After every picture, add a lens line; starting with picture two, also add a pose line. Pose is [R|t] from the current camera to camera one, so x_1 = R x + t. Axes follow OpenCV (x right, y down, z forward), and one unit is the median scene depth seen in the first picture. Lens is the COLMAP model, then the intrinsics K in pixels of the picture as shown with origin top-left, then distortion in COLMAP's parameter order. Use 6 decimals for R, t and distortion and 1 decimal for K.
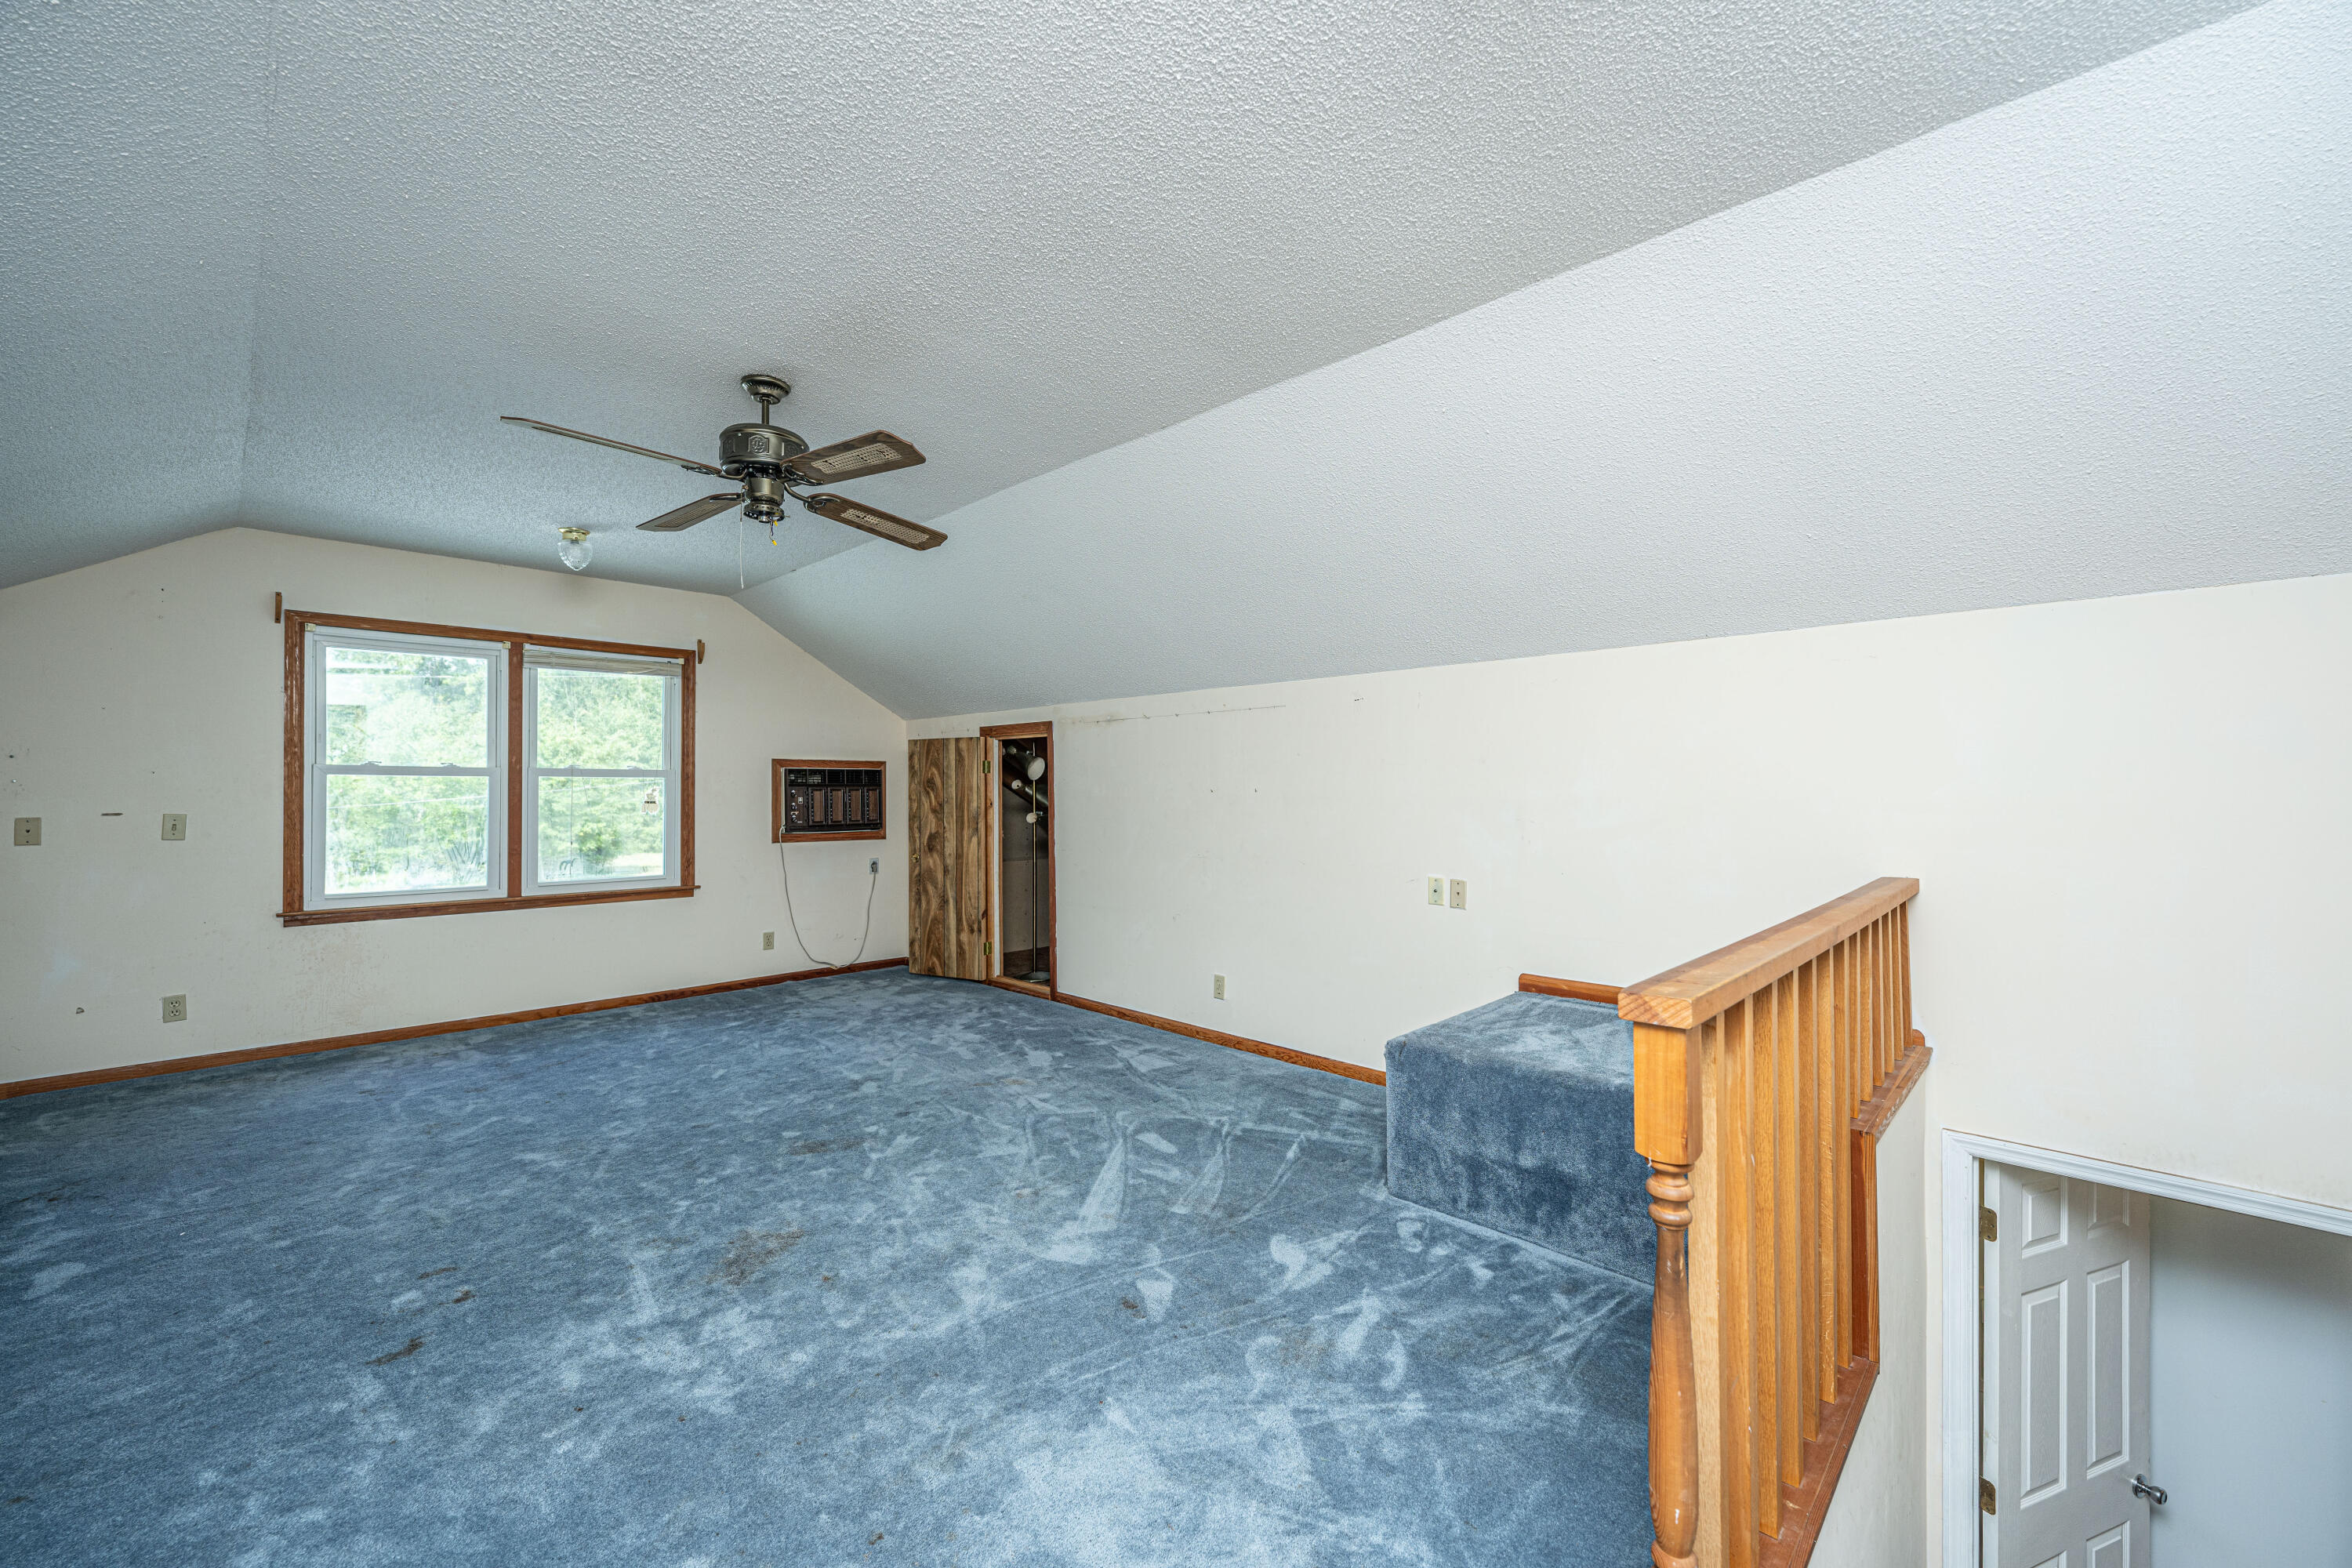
lens RADIAL K [[938.9, 0, 1181.6], [0, 938.9, 774.8], [0, 0, 1]] dist [-0.001112, -0.000018]
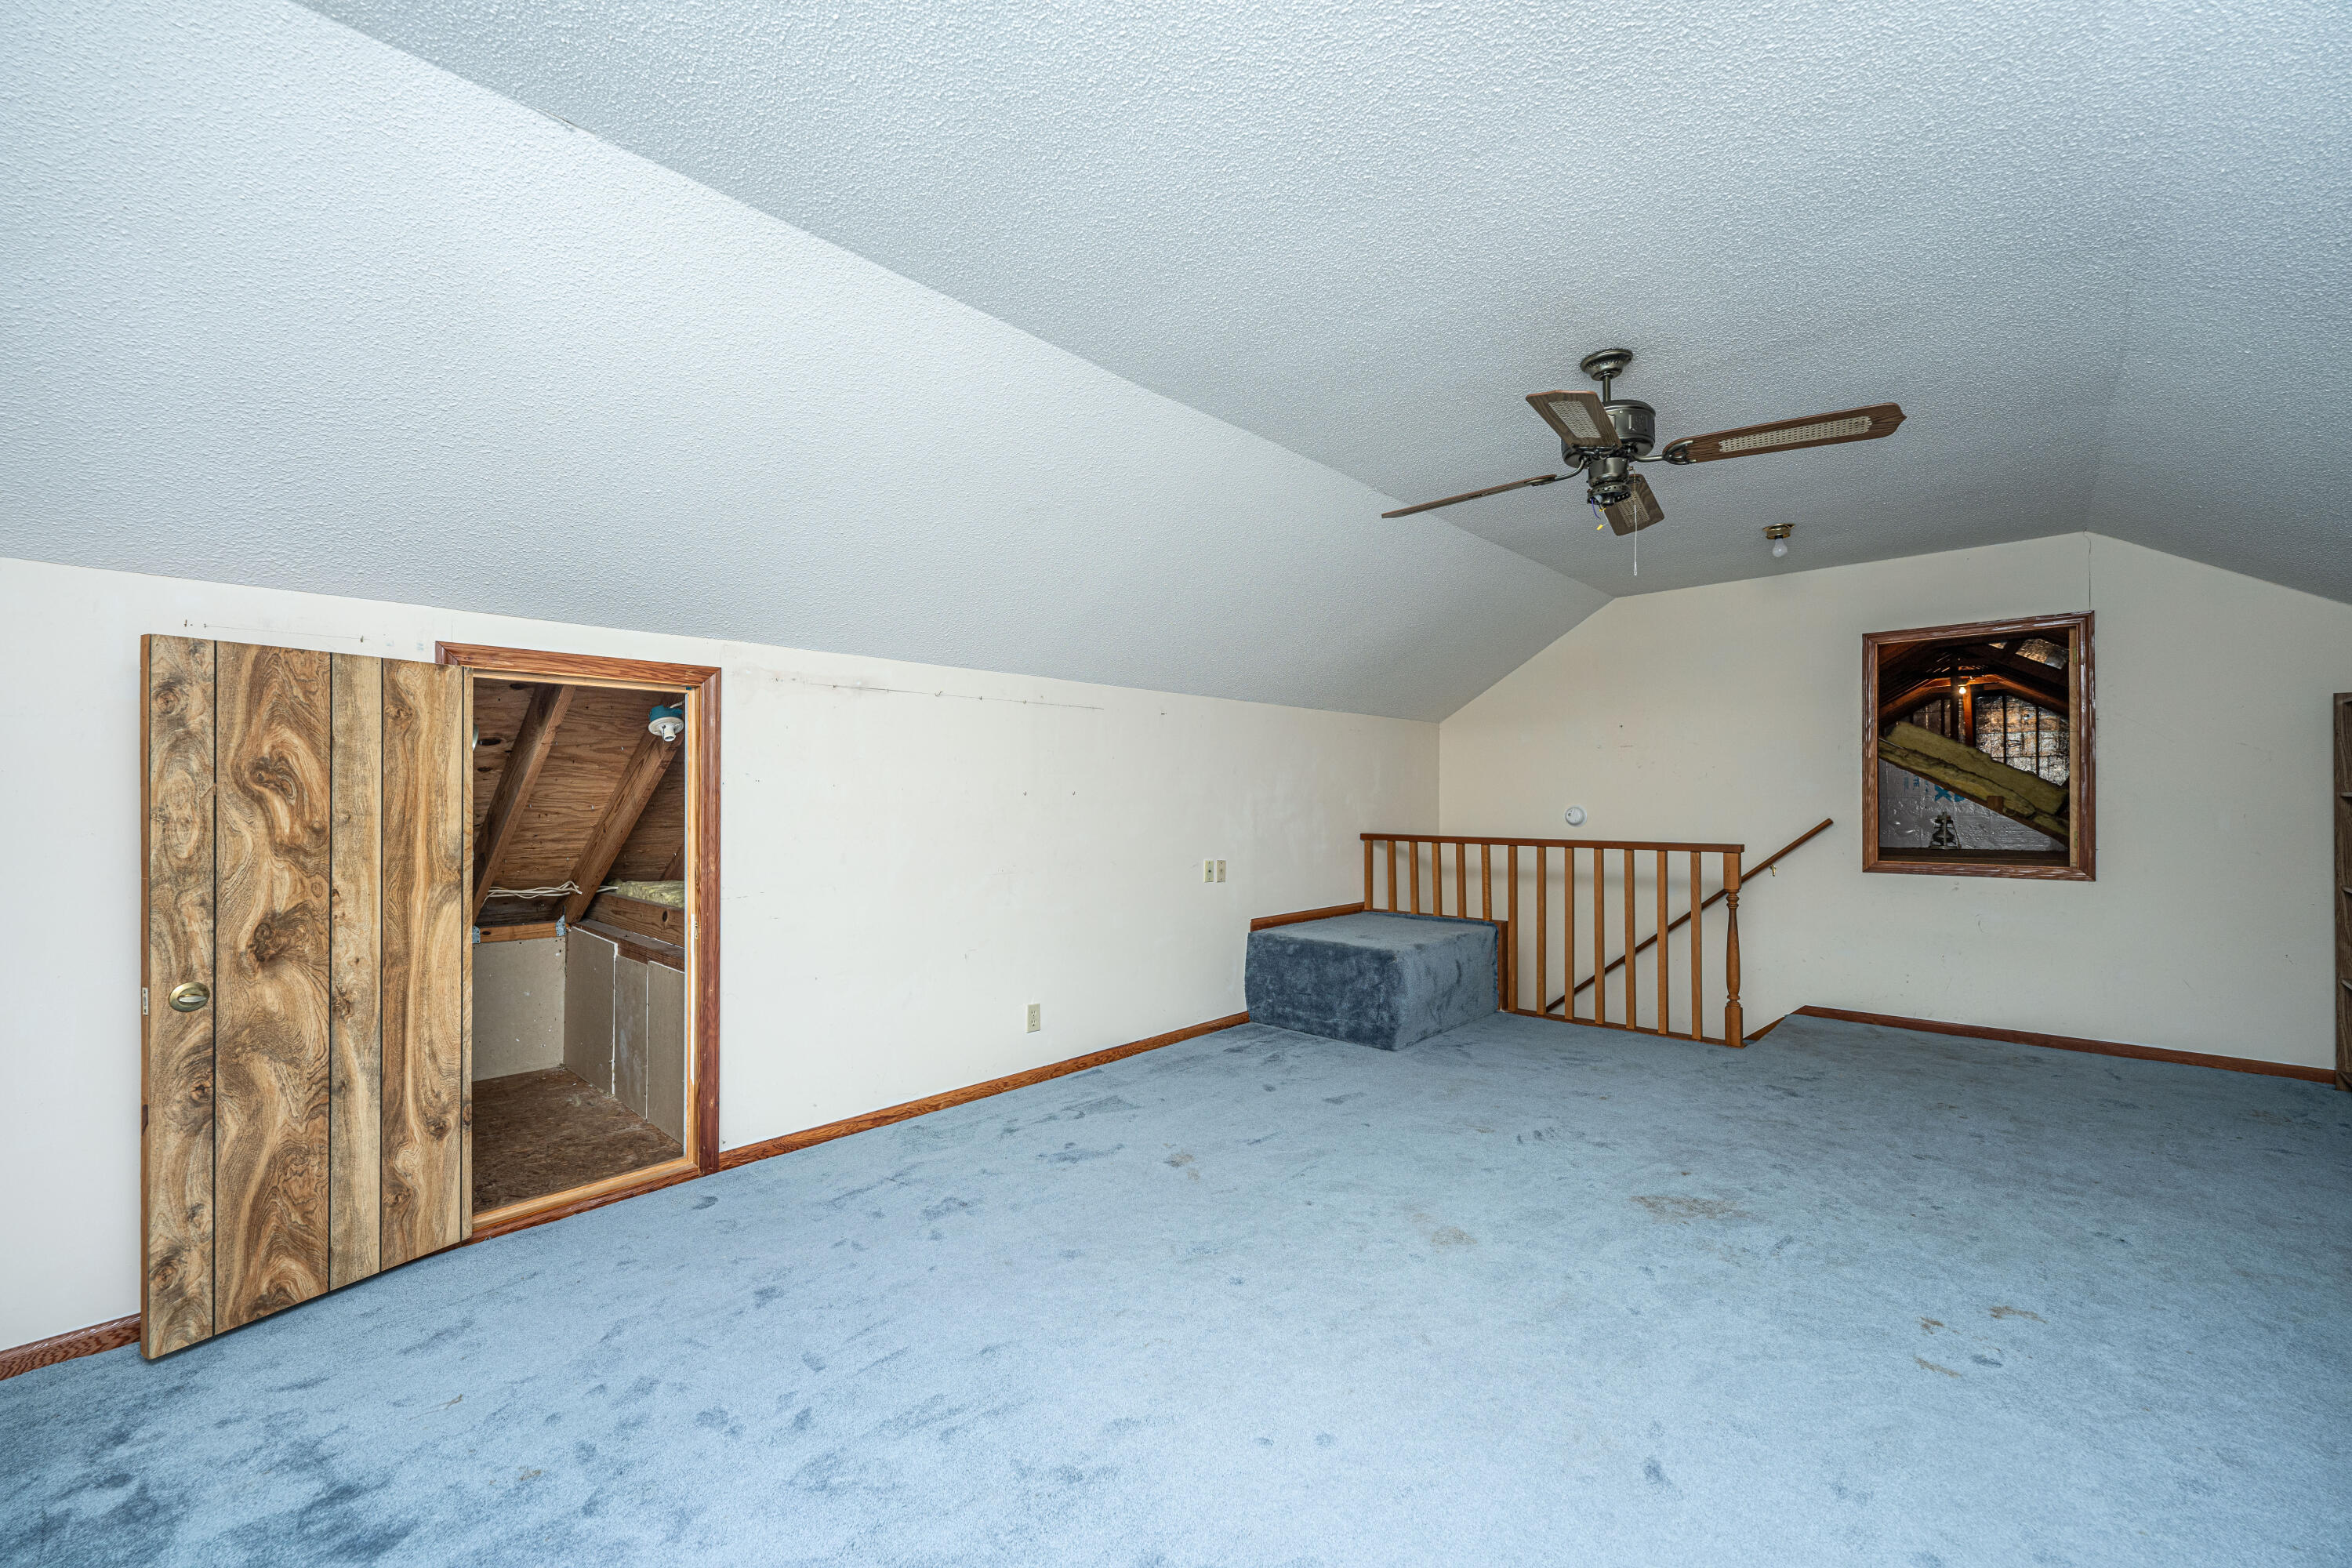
lens RADIAL K [[913.7, 0, 1186.4], [0, 913.7, 791.5], [0, 0, 1]] dist [0.000257, 0.000013]
pose [[-0.007307, 0.006292, 0.999954, -0.908400], [-0.011682, 0.999911, -0.006377, 0.021479], [-0.999905, -0.011728, -0.007233, 0.974196]]
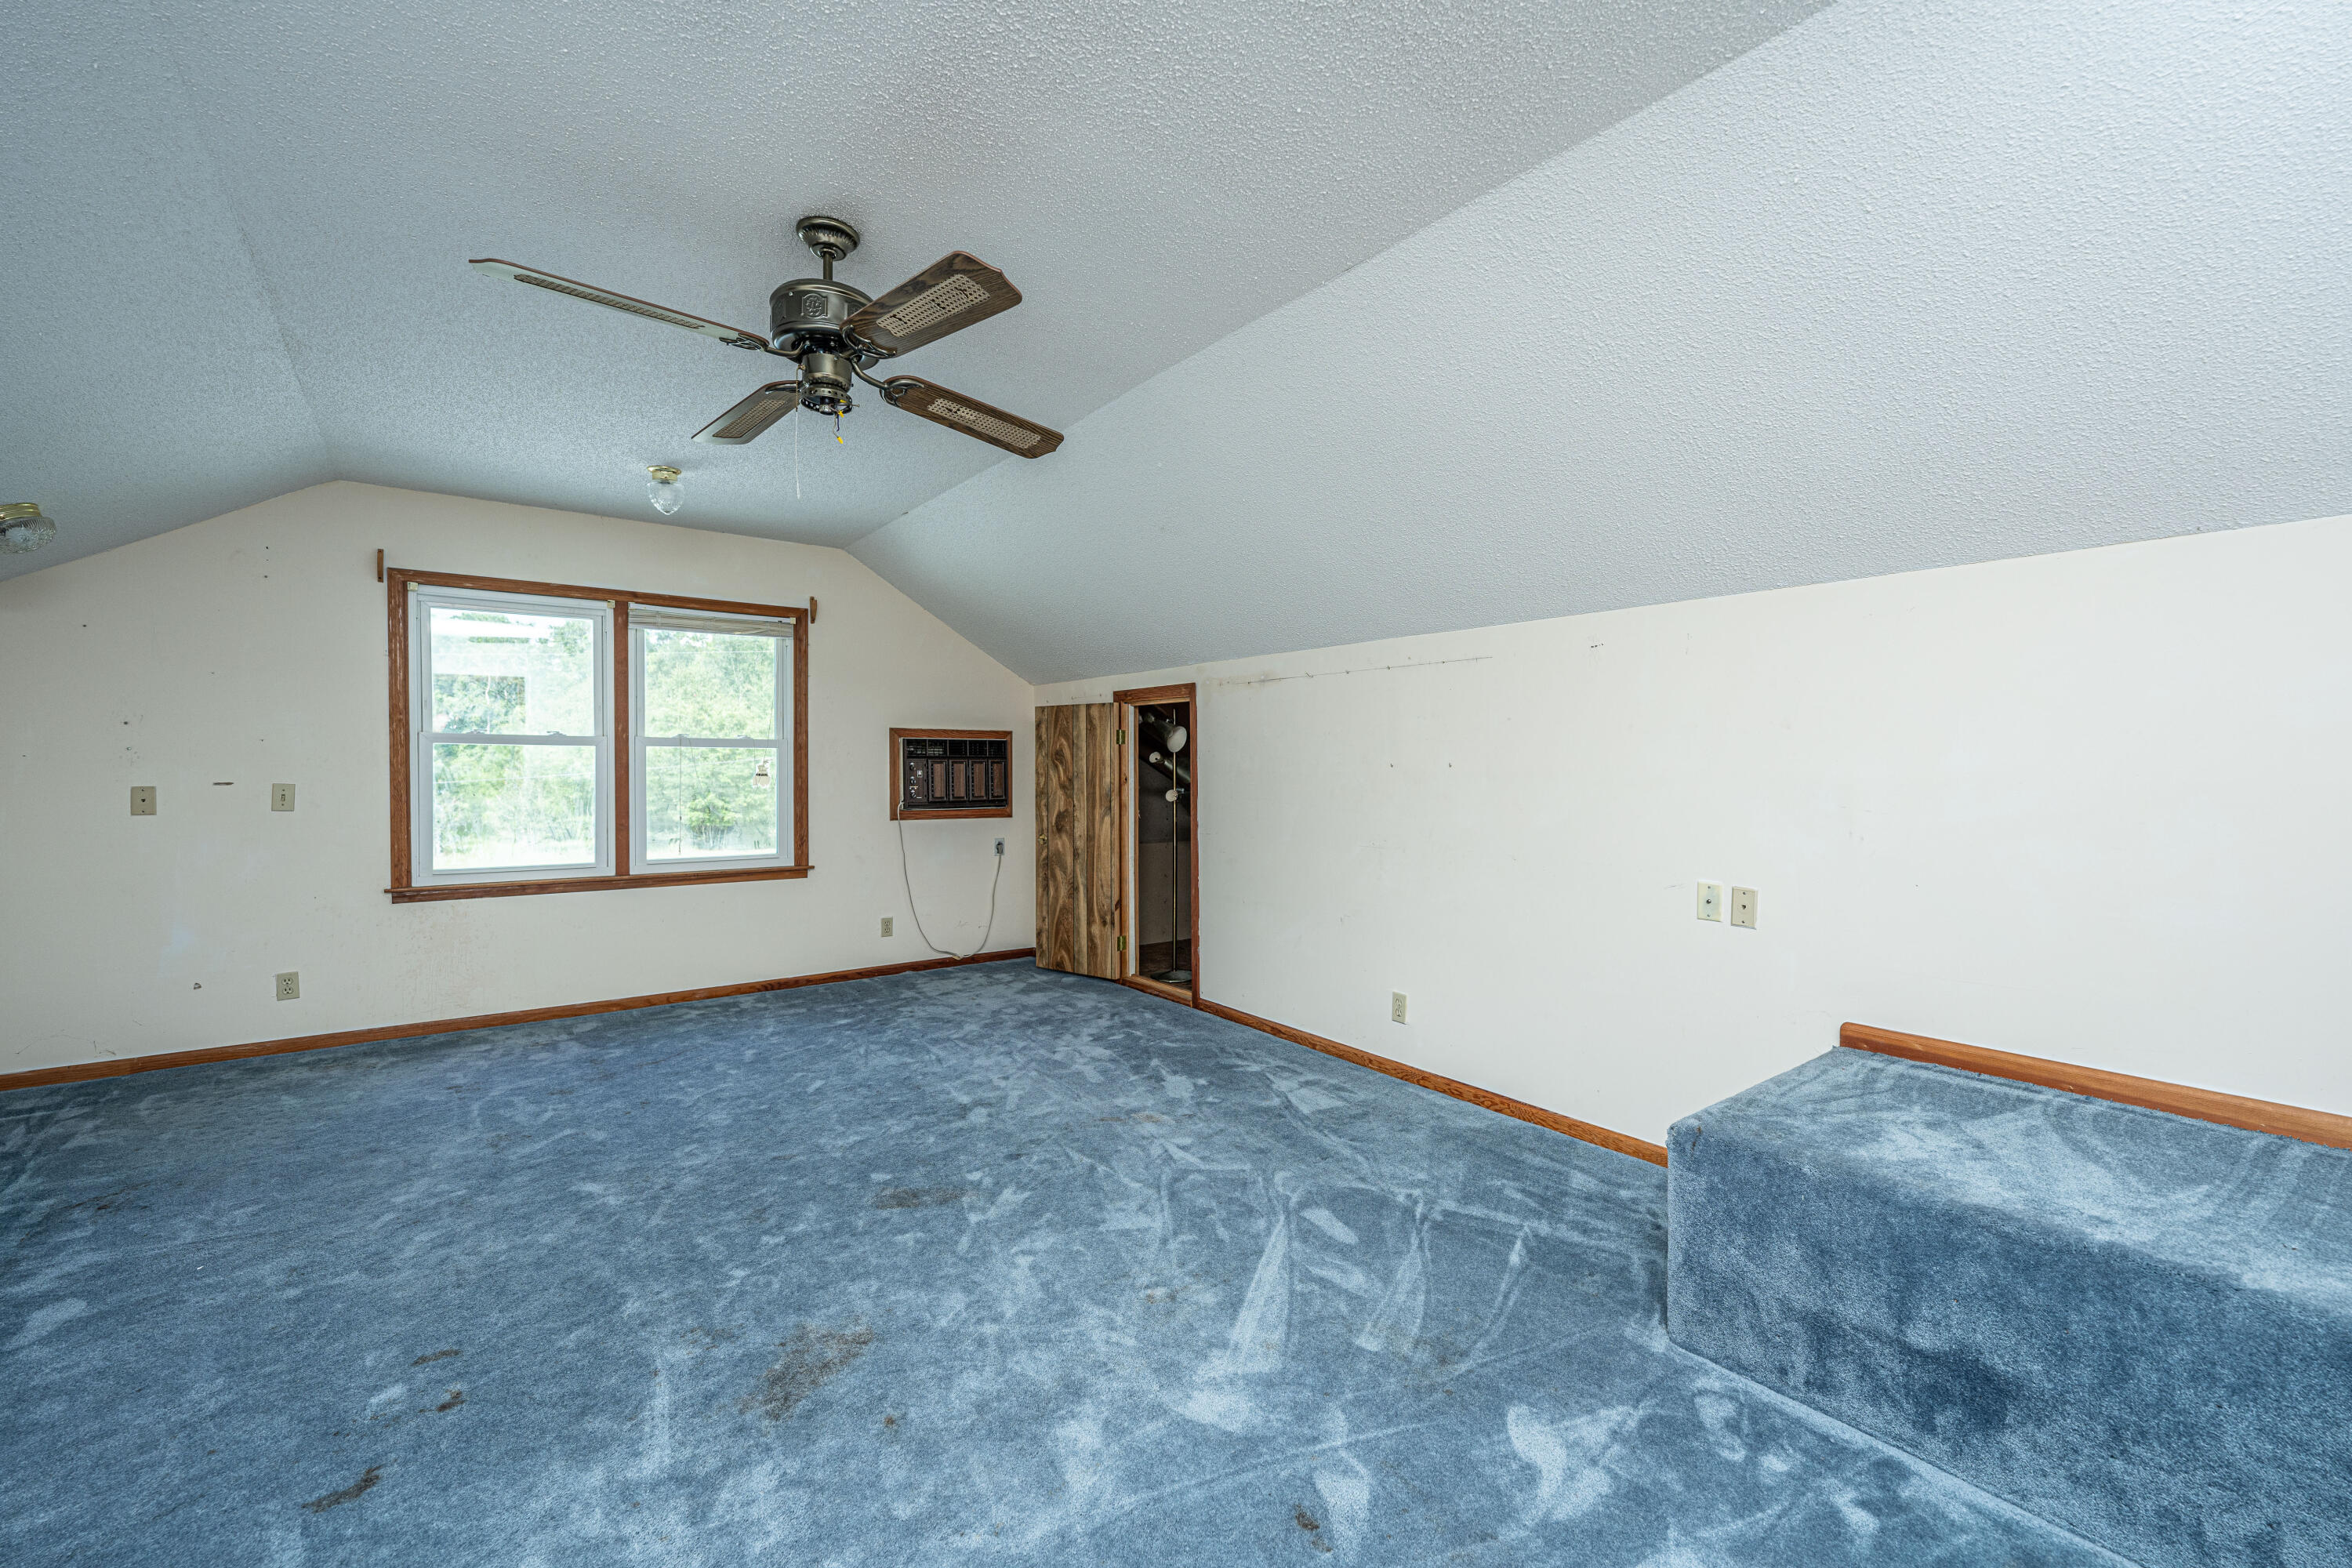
lens RADIAL K [[938.9, 0, 1181.6], [0, 938.9, 774.8], [0, 0, 1]] dist [-0.001112, -0.000018]
pose [[0.988661, 0.006754, -0.150013, -0.029018], [-0.002898, 0.999660, 0.025910, 0.005922], [0.150137, -0.025182, 0.988344, 0.206646]]
